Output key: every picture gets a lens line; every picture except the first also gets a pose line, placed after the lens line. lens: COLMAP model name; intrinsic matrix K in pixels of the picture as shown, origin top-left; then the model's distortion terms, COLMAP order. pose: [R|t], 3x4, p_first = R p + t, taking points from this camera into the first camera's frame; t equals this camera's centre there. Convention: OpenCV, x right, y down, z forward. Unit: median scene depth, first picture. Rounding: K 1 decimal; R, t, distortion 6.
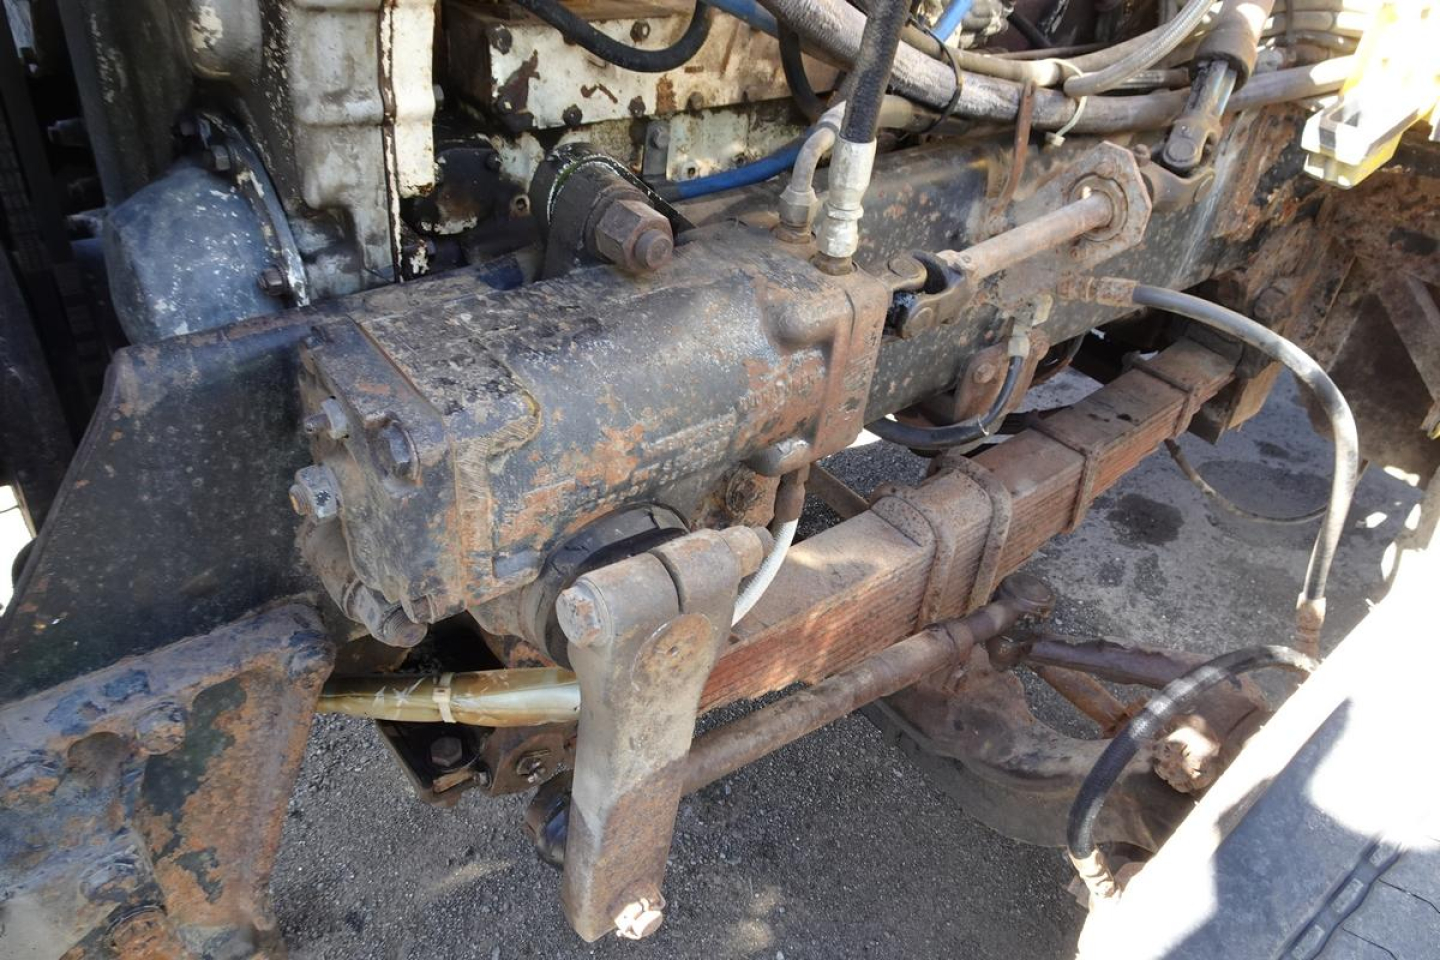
lens RADIAL K [[1043.1, 0, 723.7], [0, 1043.1, 471.1], [0, 0, 1]] dist [0.009596, 0.004340]
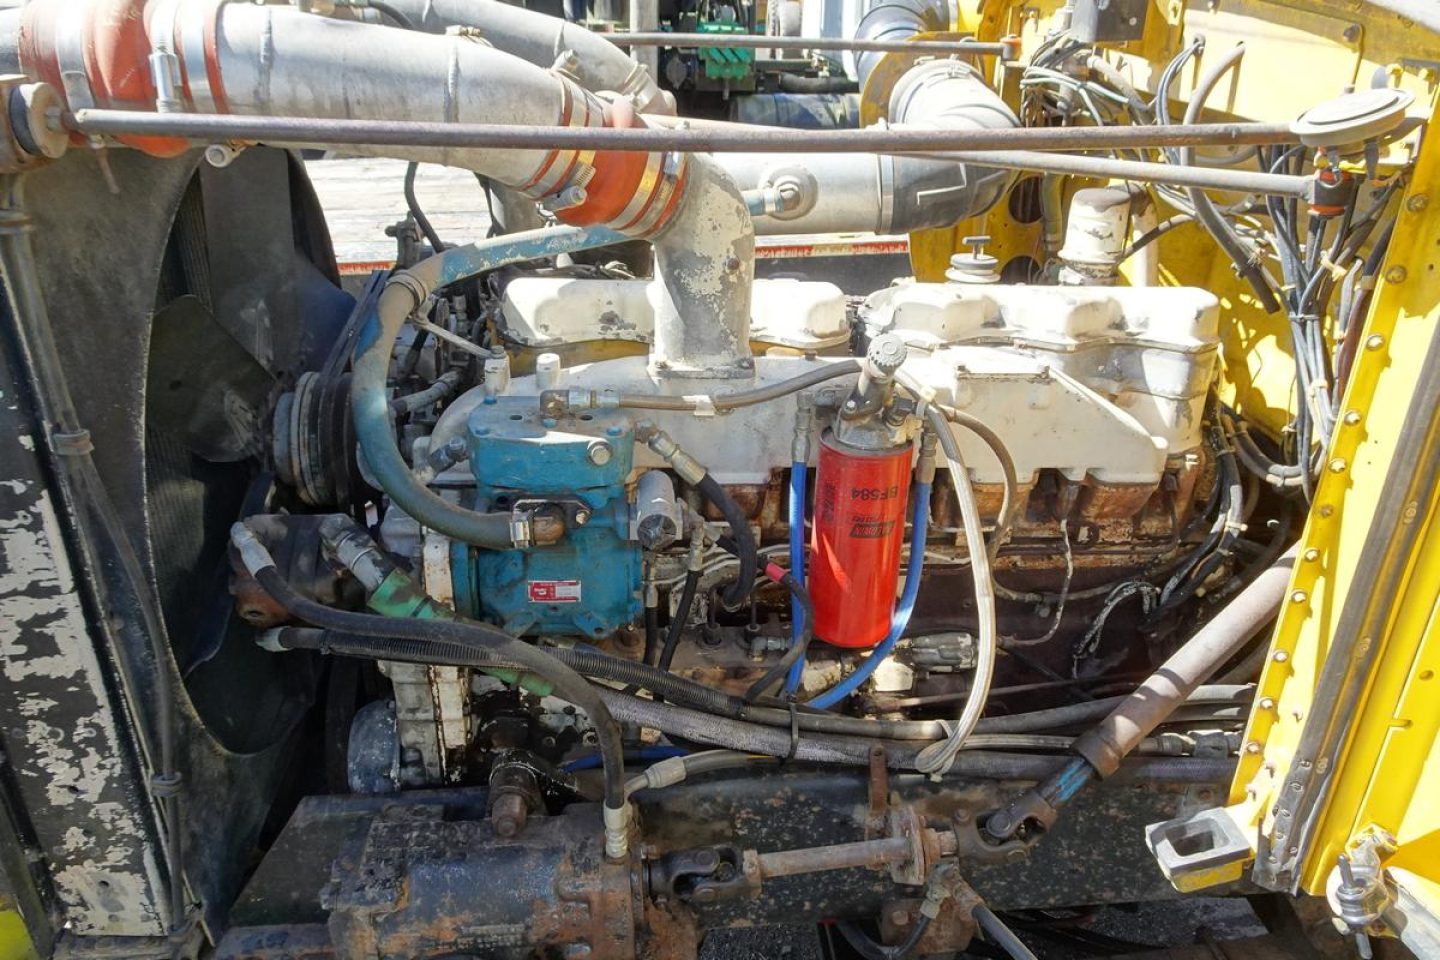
lens RADIAL K [[1043.1, 0, 723.7], [0, 1043.1, 471.1], [0, 0, 1]] dist [0.009596, 0.004340]
pose [[0.827469, 0.180378, -0.531751, 1.206138], [-0.286640, 0.950007, -0.123790, -0.728626], [0.482838, 0.254854, 0.837805, -0.628410]]
